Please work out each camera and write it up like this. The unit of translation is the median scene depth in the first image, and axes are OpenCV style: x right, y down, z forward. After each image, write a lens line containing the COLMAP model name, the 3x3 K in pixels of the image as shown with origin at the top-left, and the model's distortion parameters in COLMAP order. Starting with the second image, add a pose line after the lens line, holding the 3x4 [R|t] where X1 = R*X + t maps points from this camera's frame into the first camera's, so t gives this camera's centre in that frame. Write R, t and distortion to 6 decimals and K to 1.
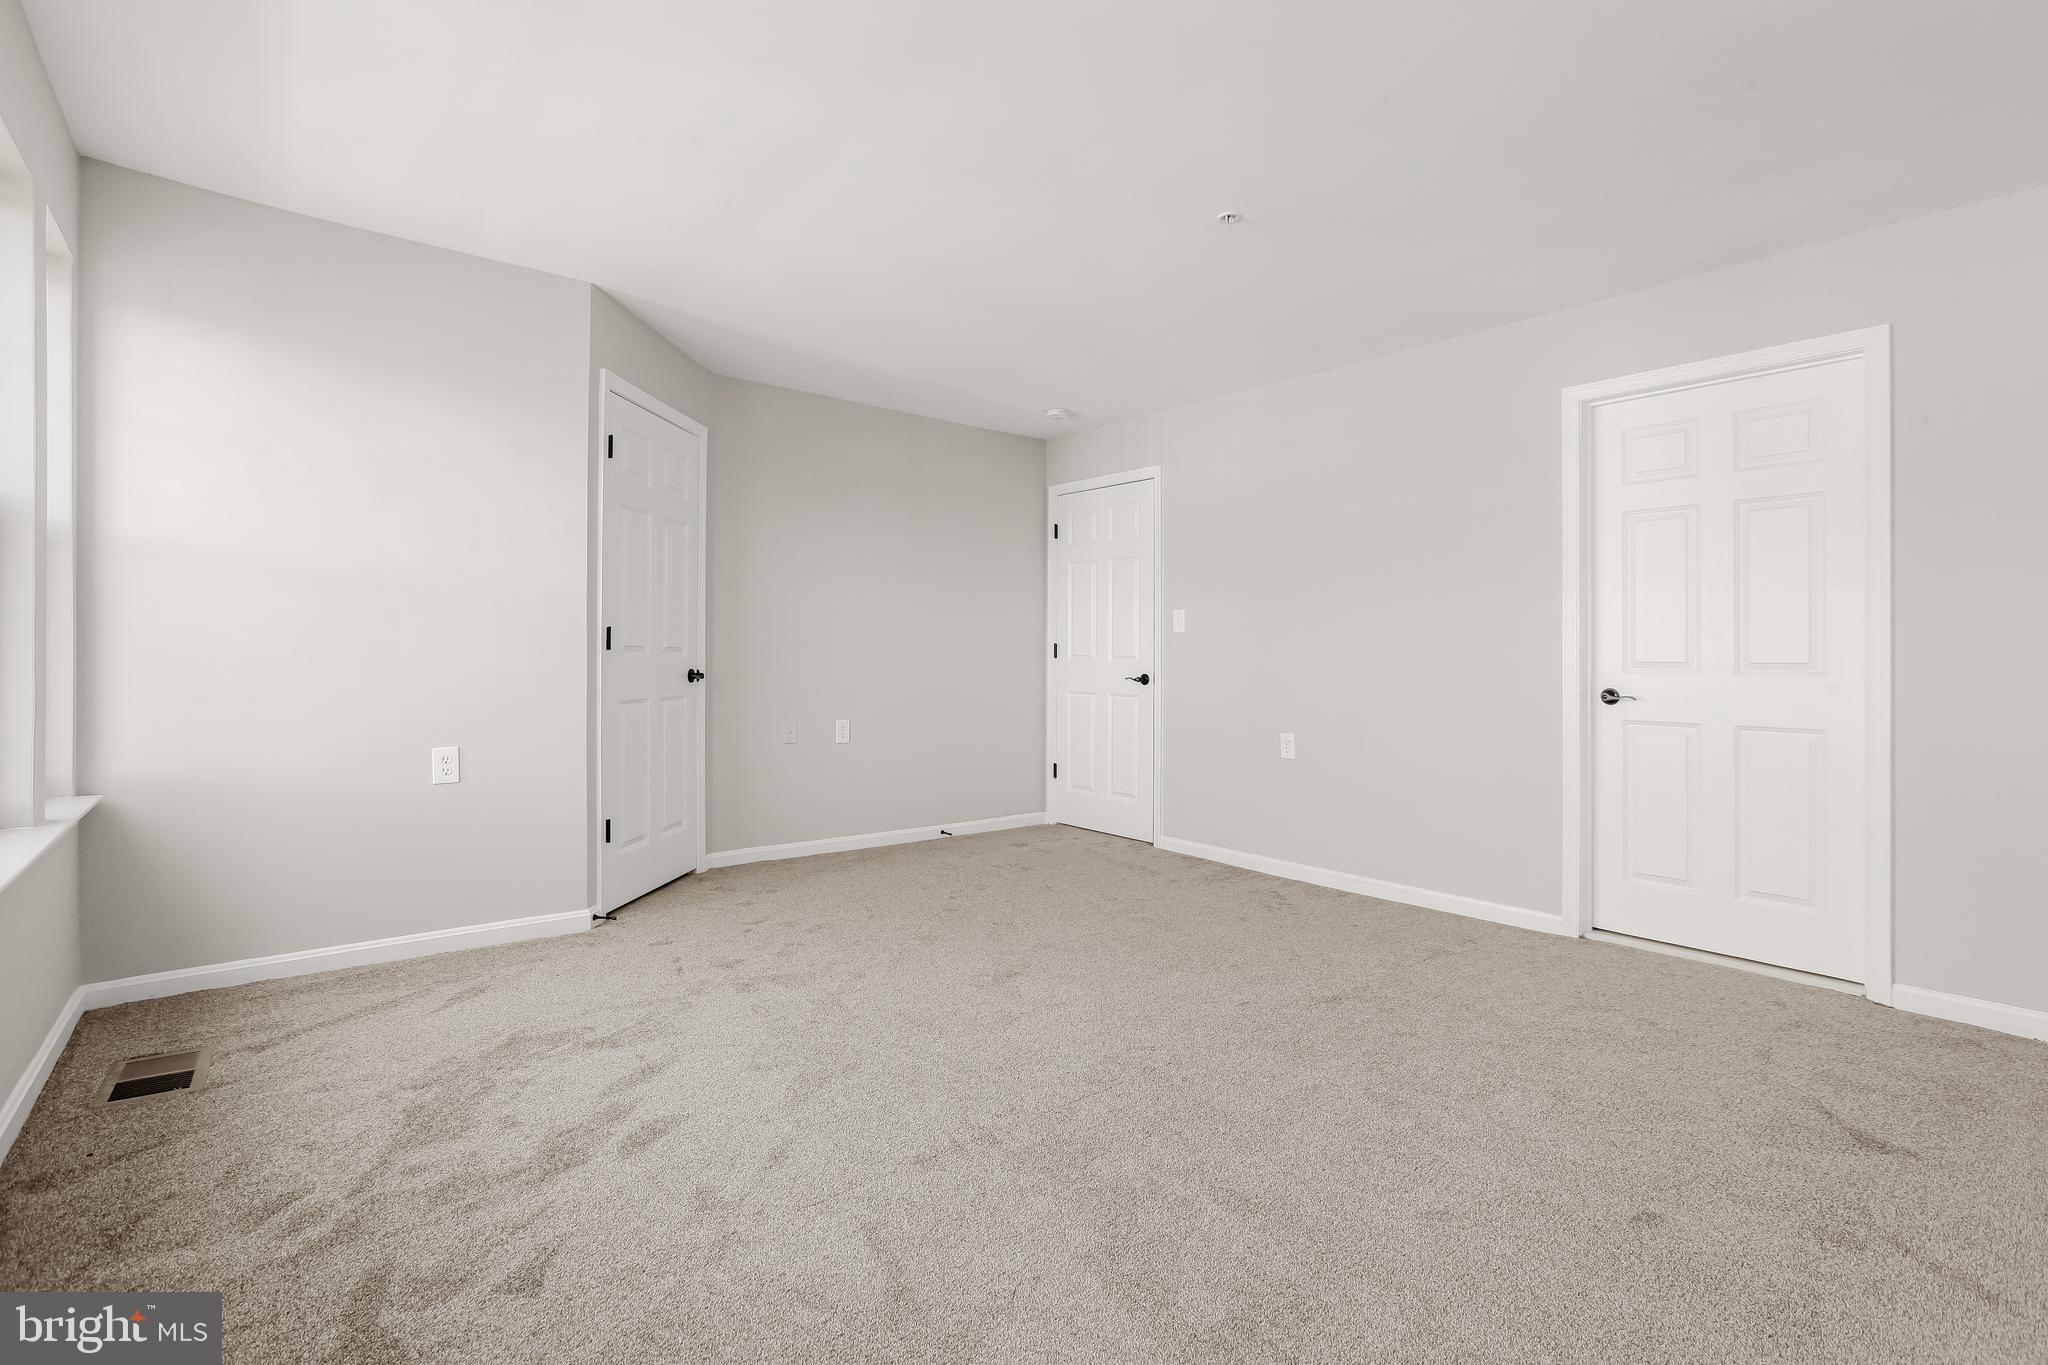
lens RADIAL K [[917.5, 0, 1014.9], [0, 917.5, 652.4], [0, 0, 1]] dist [-0.004168, 0.000007]
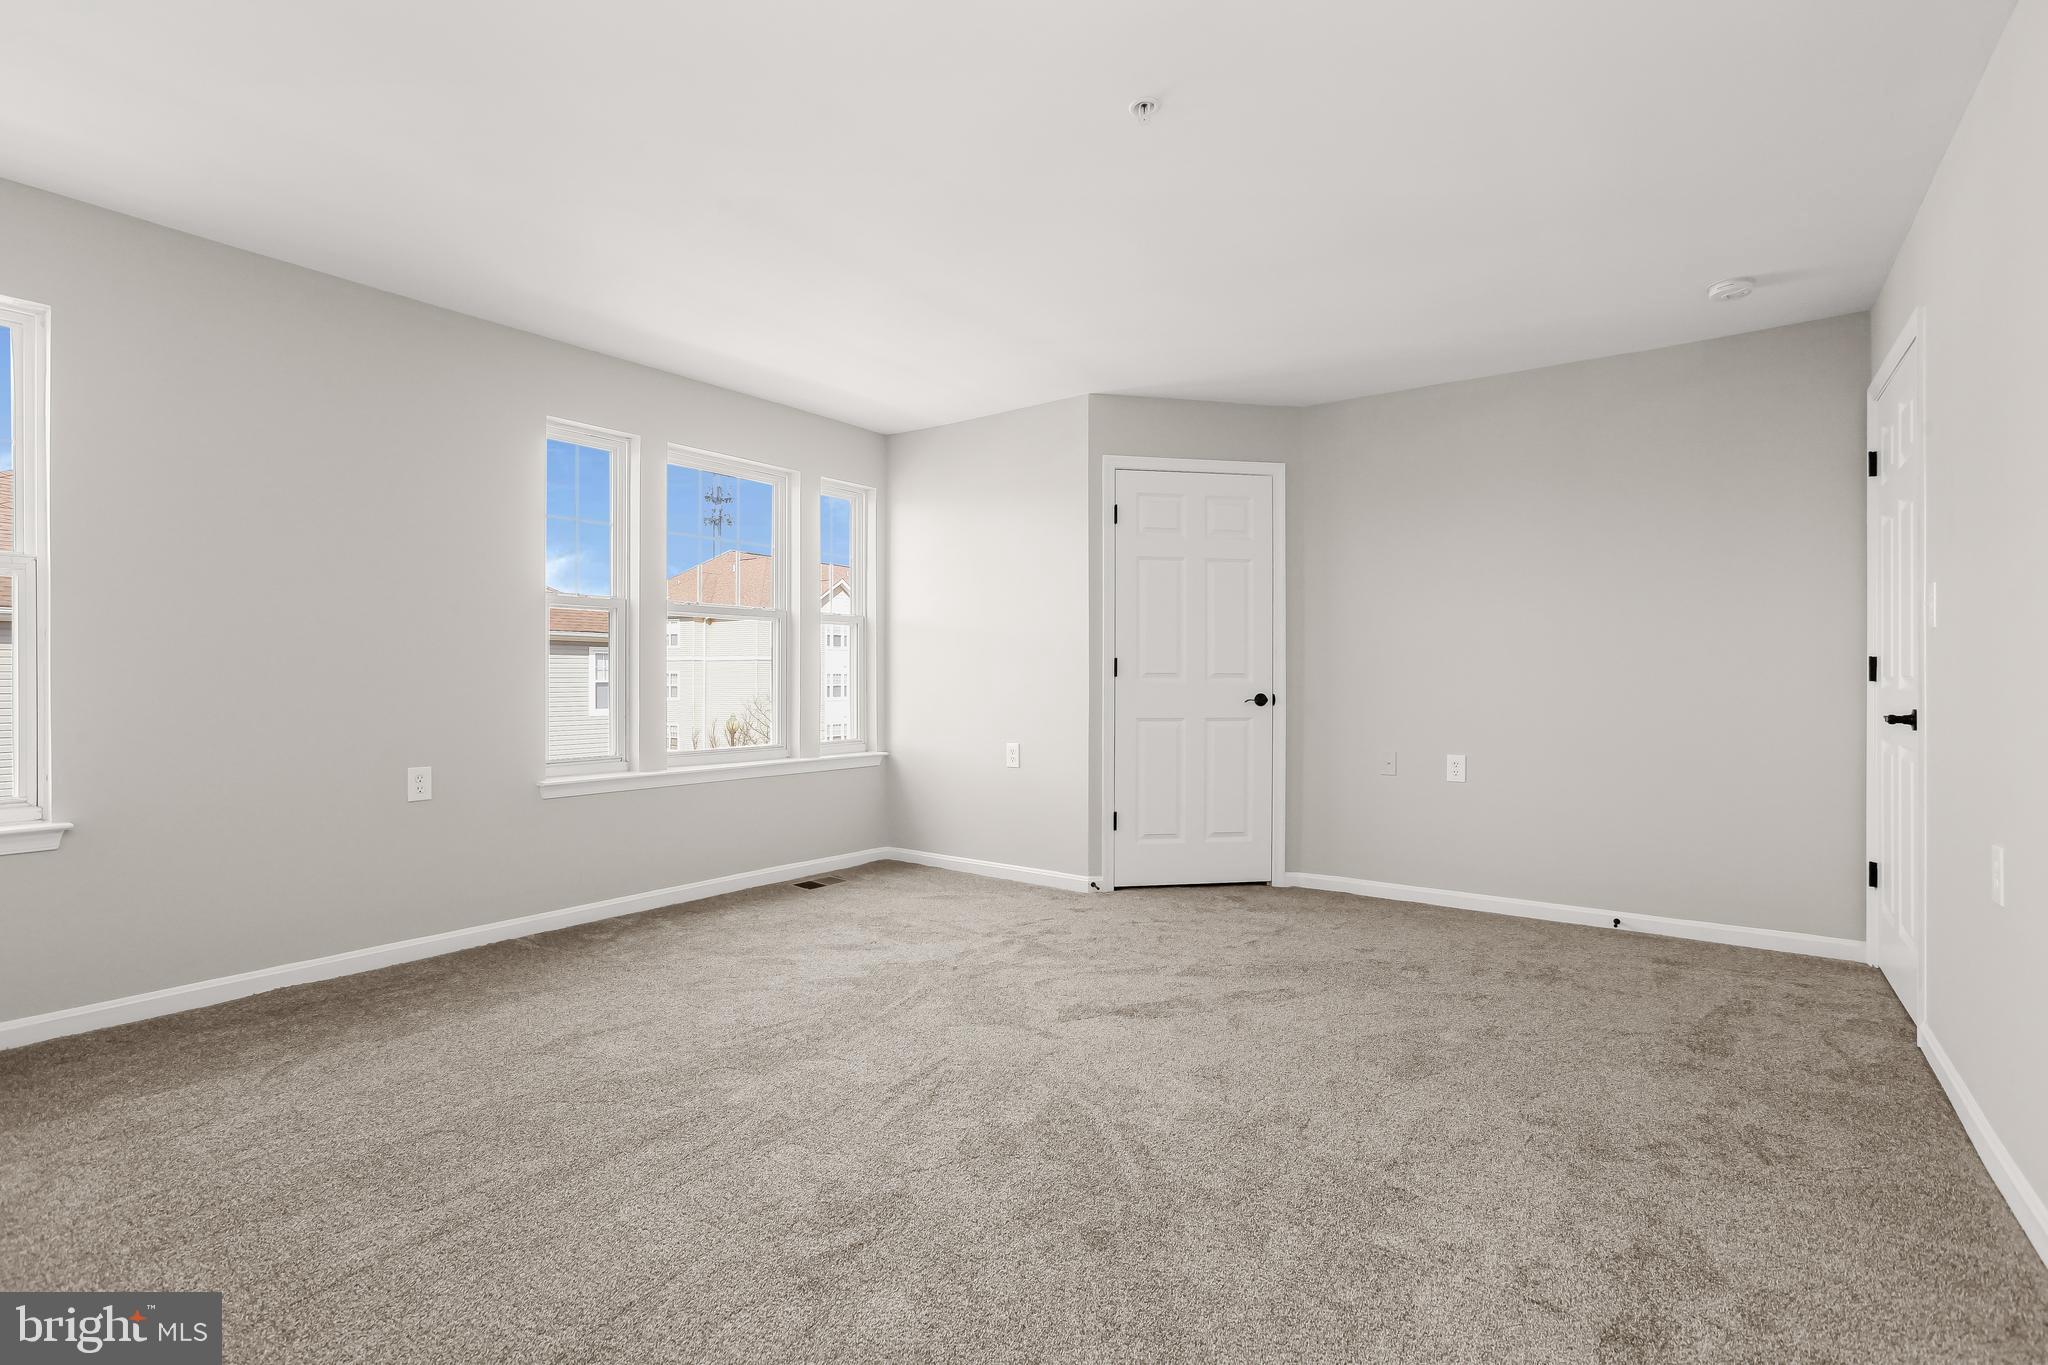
lens RADIAL K [[935.8, 0, 1013.3], [0, 935.8, 681.6], [0, 0, 1]] dist [-0.036422, 0.020709]
pose [[0.274374, -0.004033, -0.961615, 0.776677], [0.007176, 0.999972, -0.002146, 0.006004], [0.961596, -0.006311, 0.274396, 0.534265]]
